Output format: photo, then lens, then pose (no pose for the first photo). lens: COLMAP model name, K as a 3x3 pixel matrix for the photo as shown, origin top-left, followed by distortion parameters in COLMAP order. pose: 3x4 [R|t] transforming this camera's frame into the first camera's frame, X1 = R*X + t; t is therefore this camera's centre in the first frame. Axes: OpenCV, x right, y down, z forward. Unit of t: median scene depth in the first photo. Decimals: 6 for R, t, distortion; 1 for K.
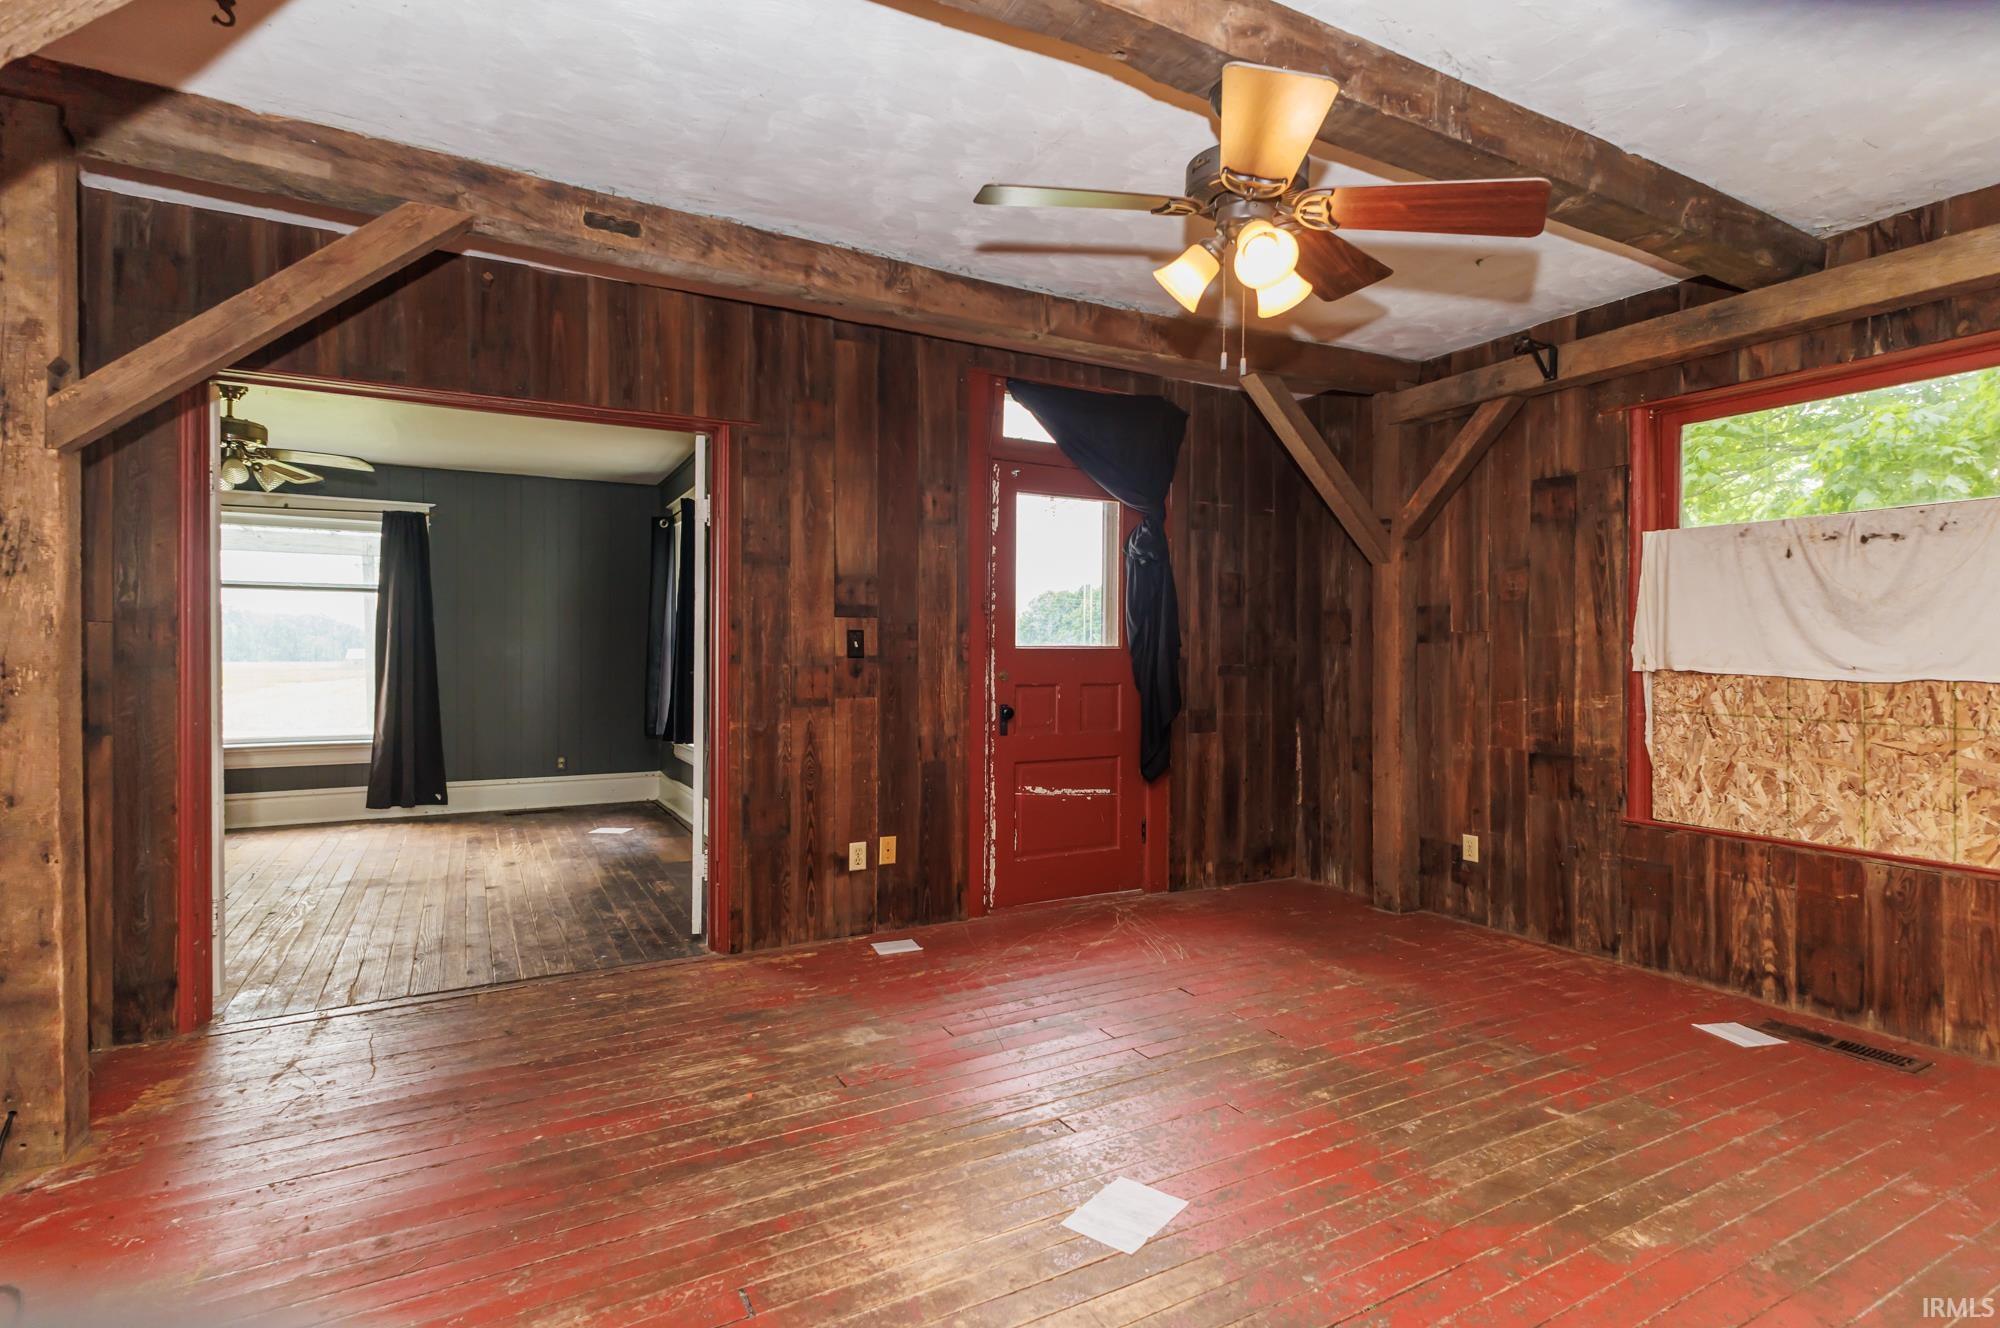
lens RADIAL K [[910.5, 0, 1042.3], [0, 910.5, 663.1], [0, 0, 1]] dist [0.000509, -0.000034]
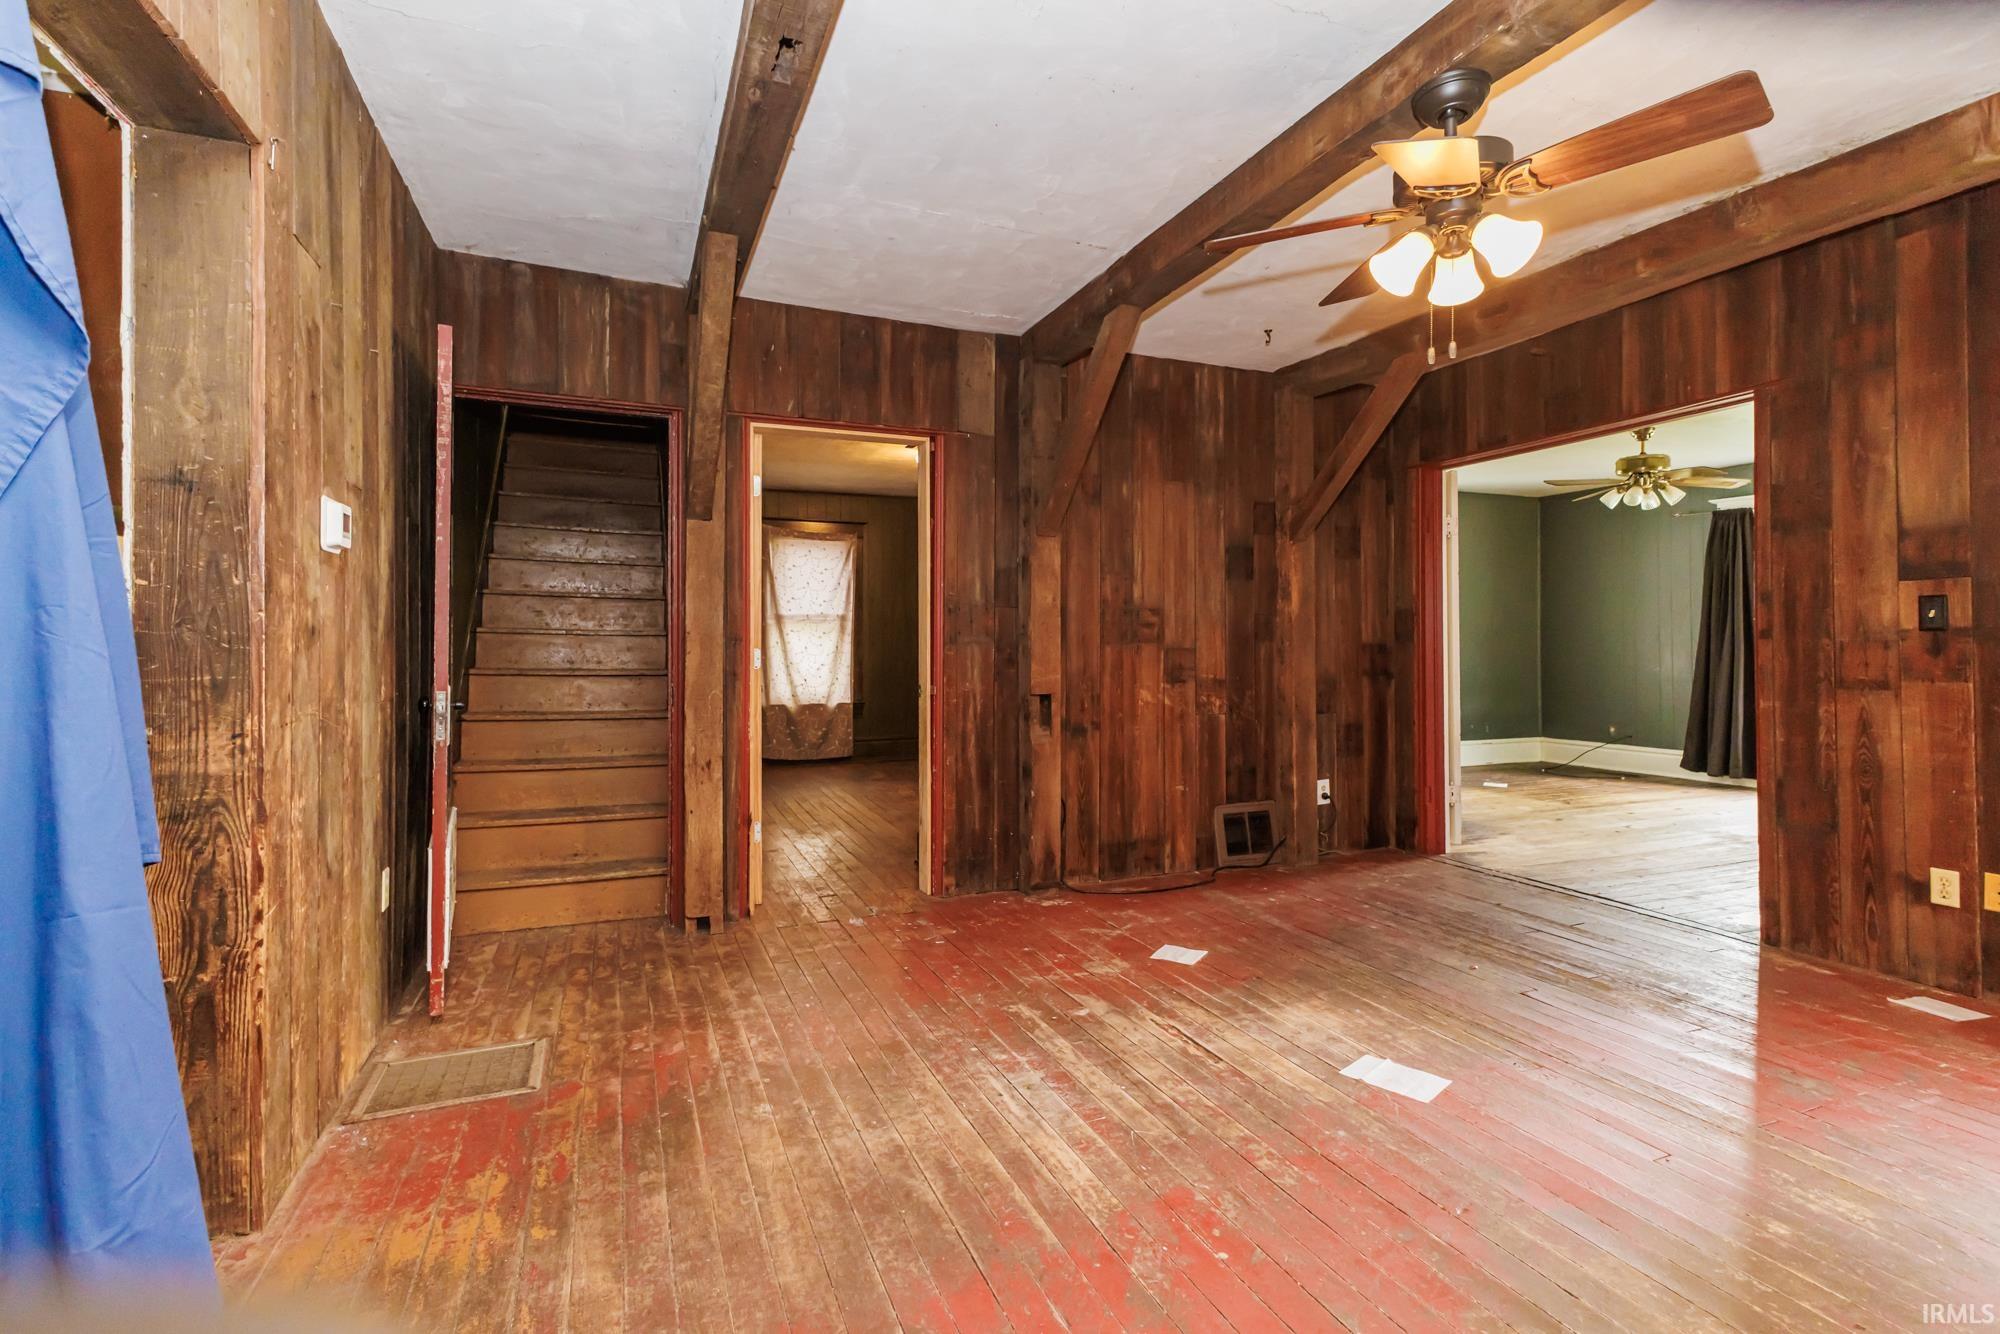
lens RADIAL K [[892.8, 0, 995.8], [0, 892.8, 657.5], [0, 0, 1]] dist [-0.002748, -0.001051]
pose [[-0.077612, 0.013805, -0.996888, 0.629255], [-0.006654, 0.999875, 0.014364, 0.011712], [0.996961, 0.007748, -0.077510, 0.261784]]
